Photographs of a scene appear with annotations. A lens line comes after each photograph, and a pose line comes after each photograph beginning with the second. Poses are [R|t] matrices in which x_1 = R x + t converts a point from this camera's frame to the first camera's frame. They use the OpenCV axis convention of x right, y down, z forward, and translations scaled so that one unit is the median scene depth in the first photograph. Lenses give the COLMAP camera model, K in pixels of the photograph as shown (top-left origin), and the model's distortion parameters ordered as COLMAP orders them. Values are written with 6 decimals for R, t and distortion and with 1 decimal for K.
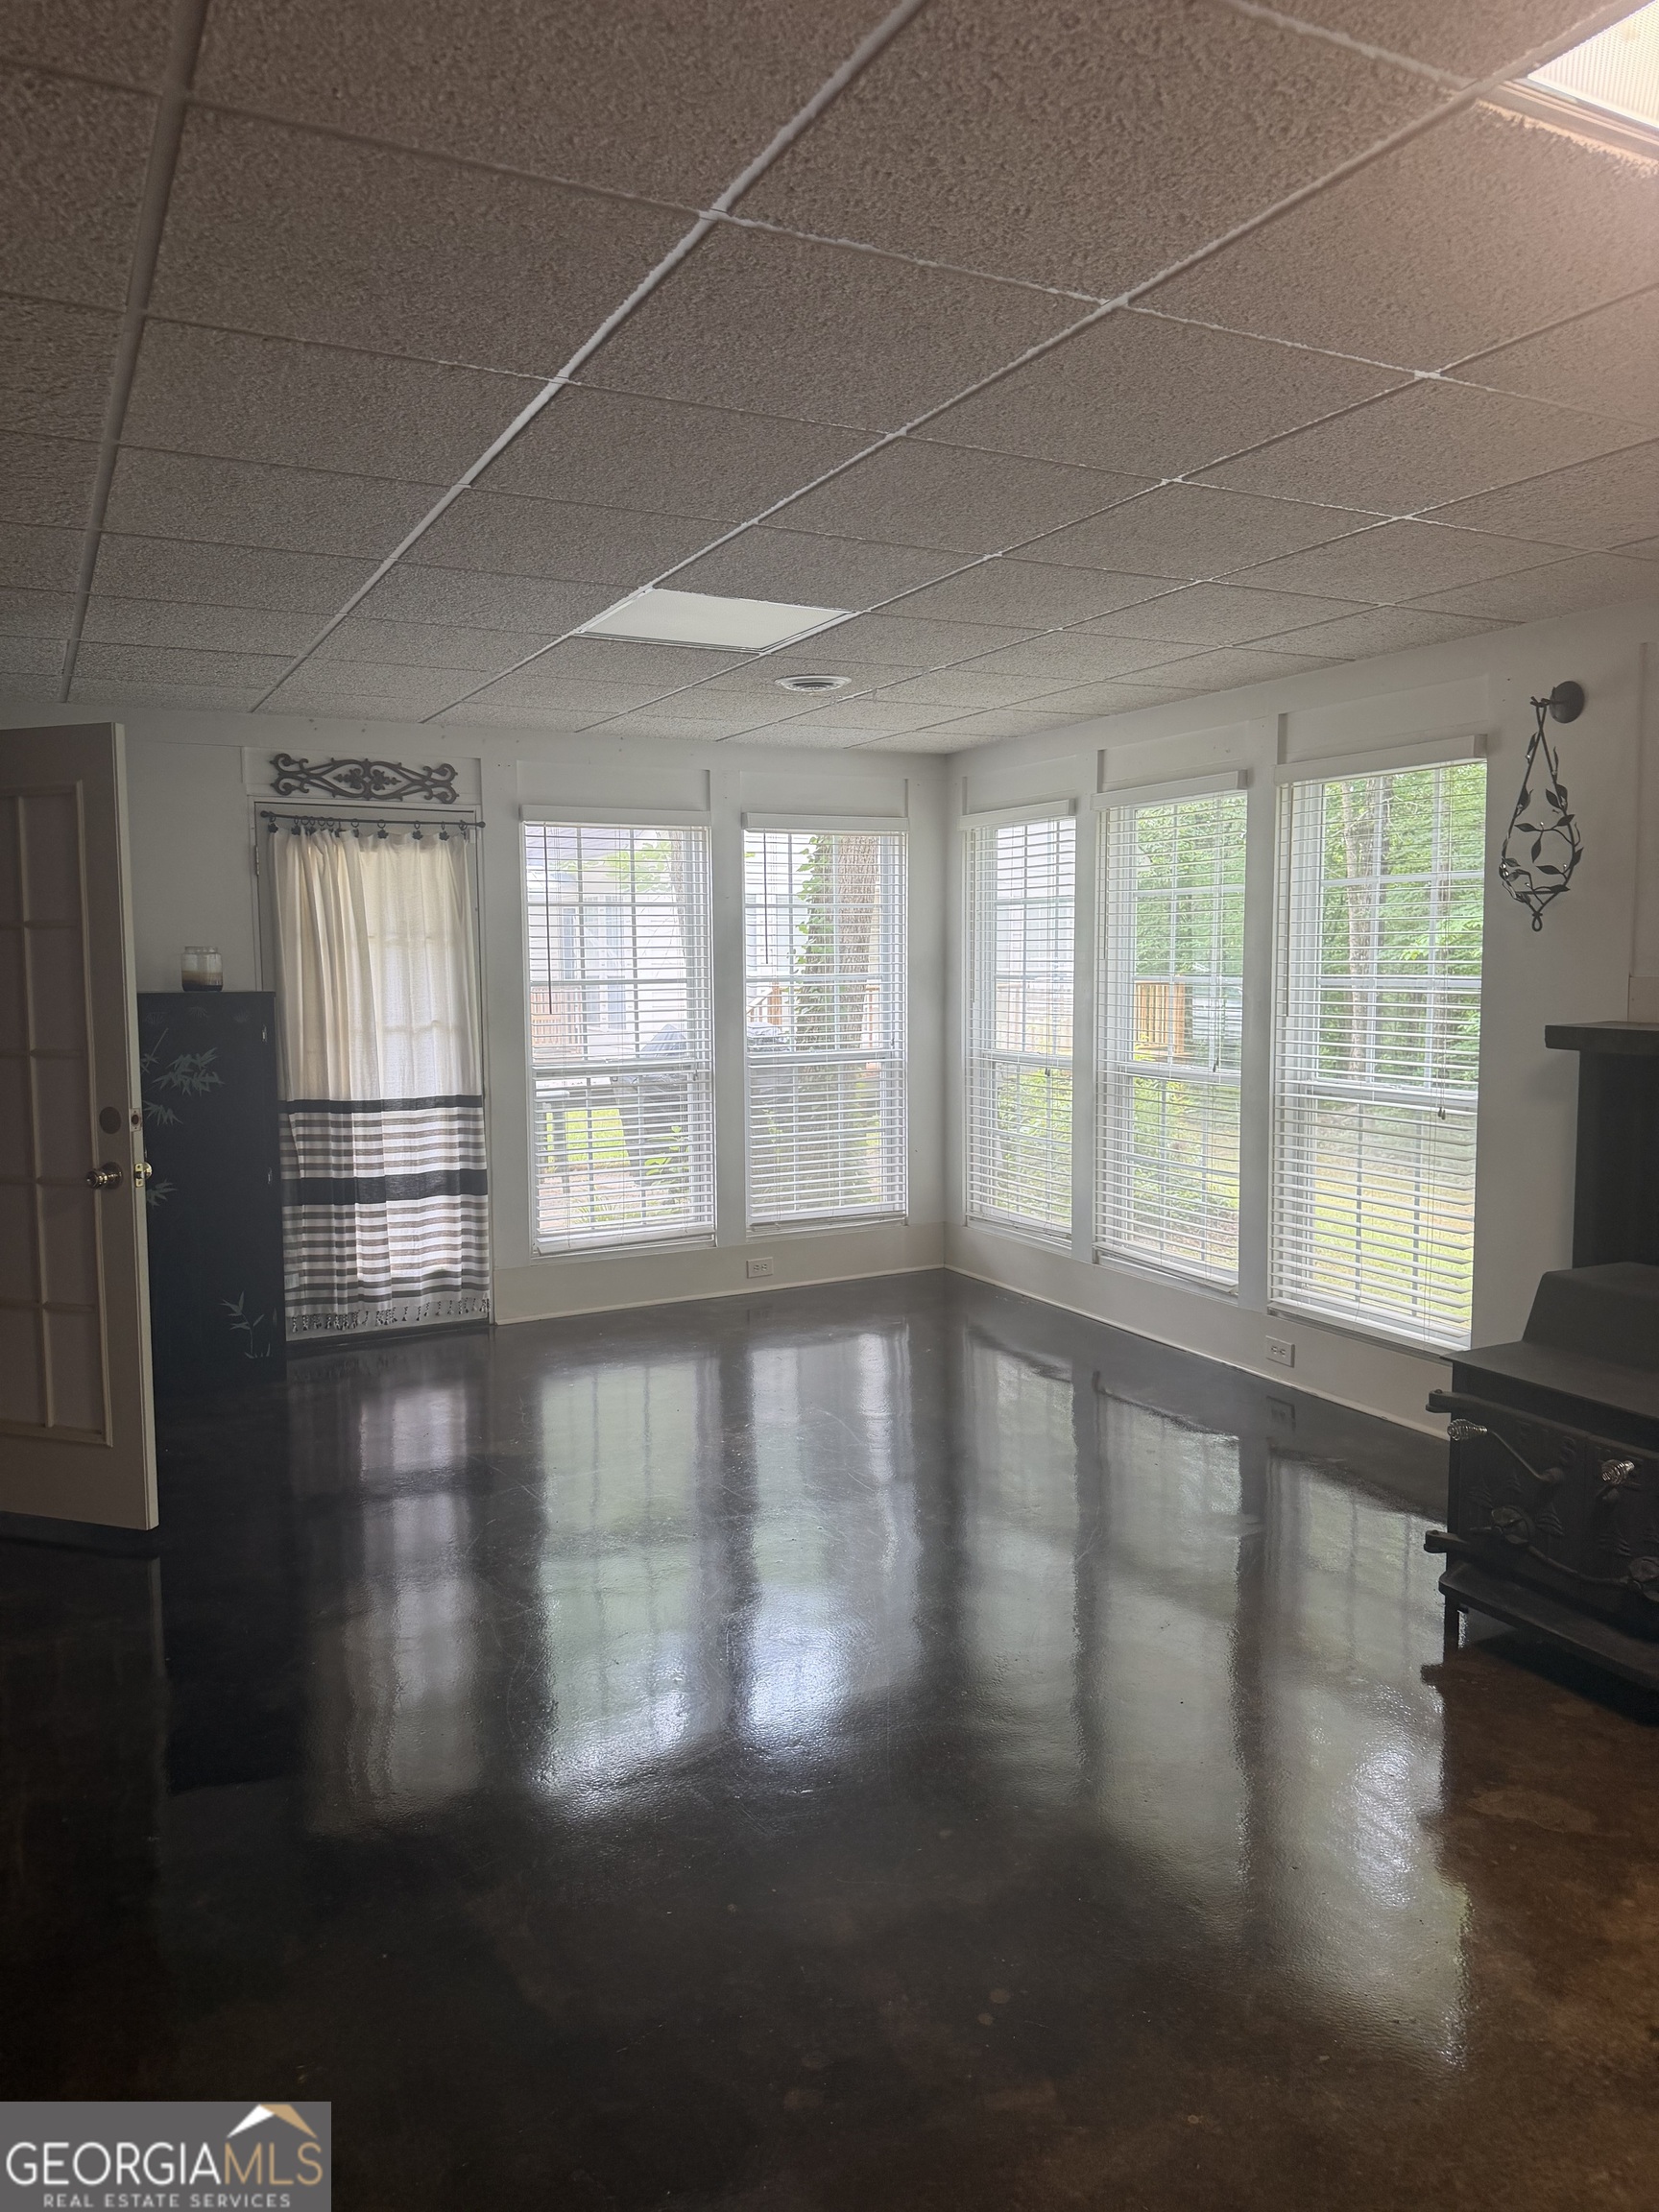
lens RADIAL K [[1557.3, 0, 831.9], [0, 1557.3, 1092.5], [0, 0, 1]] dist [0.103864, -0.081550]
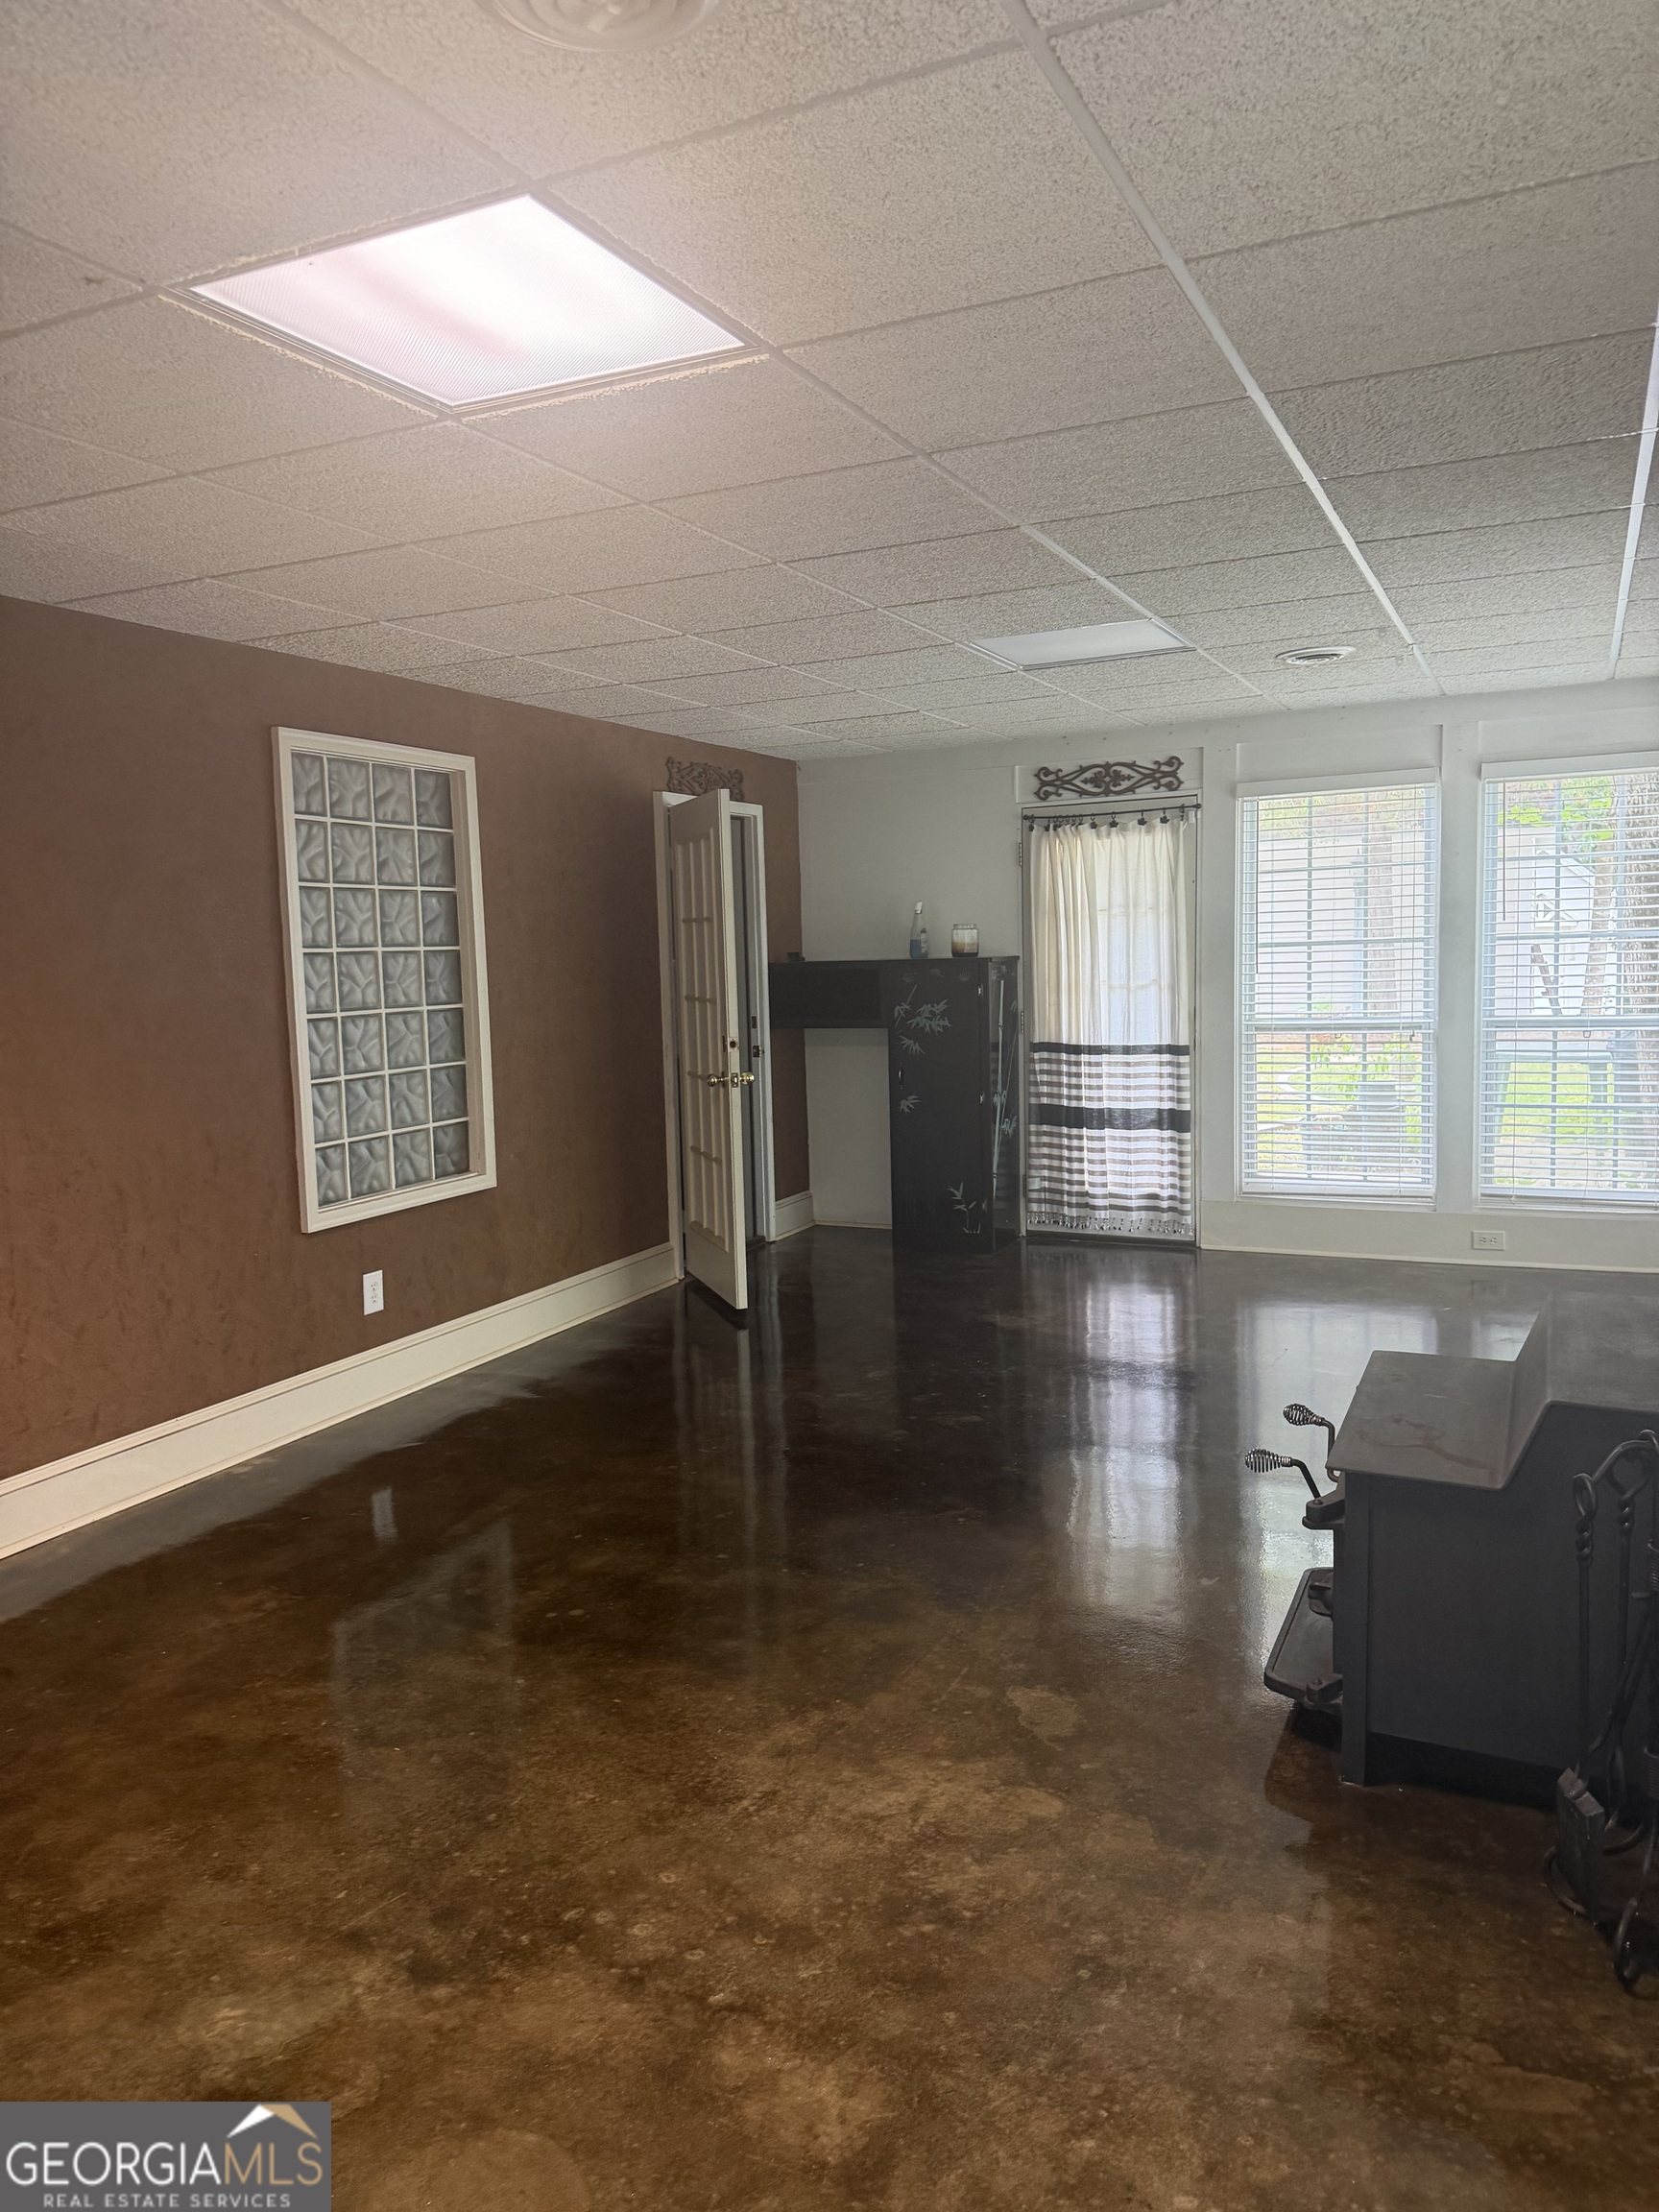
lens RADIAL K [[1558.7, 0, 830.1], [0, 1558.7, 1107.8], [0, 0, 1]] dist [0.099773, -0.171411]
pose [[0.581136, 0.077299, -0.810127, 0.989427], [-0.043245, 0.997005, 0.064108, -0.026357], [0.812656, -0.002221, 0.582739, 0.216793]]
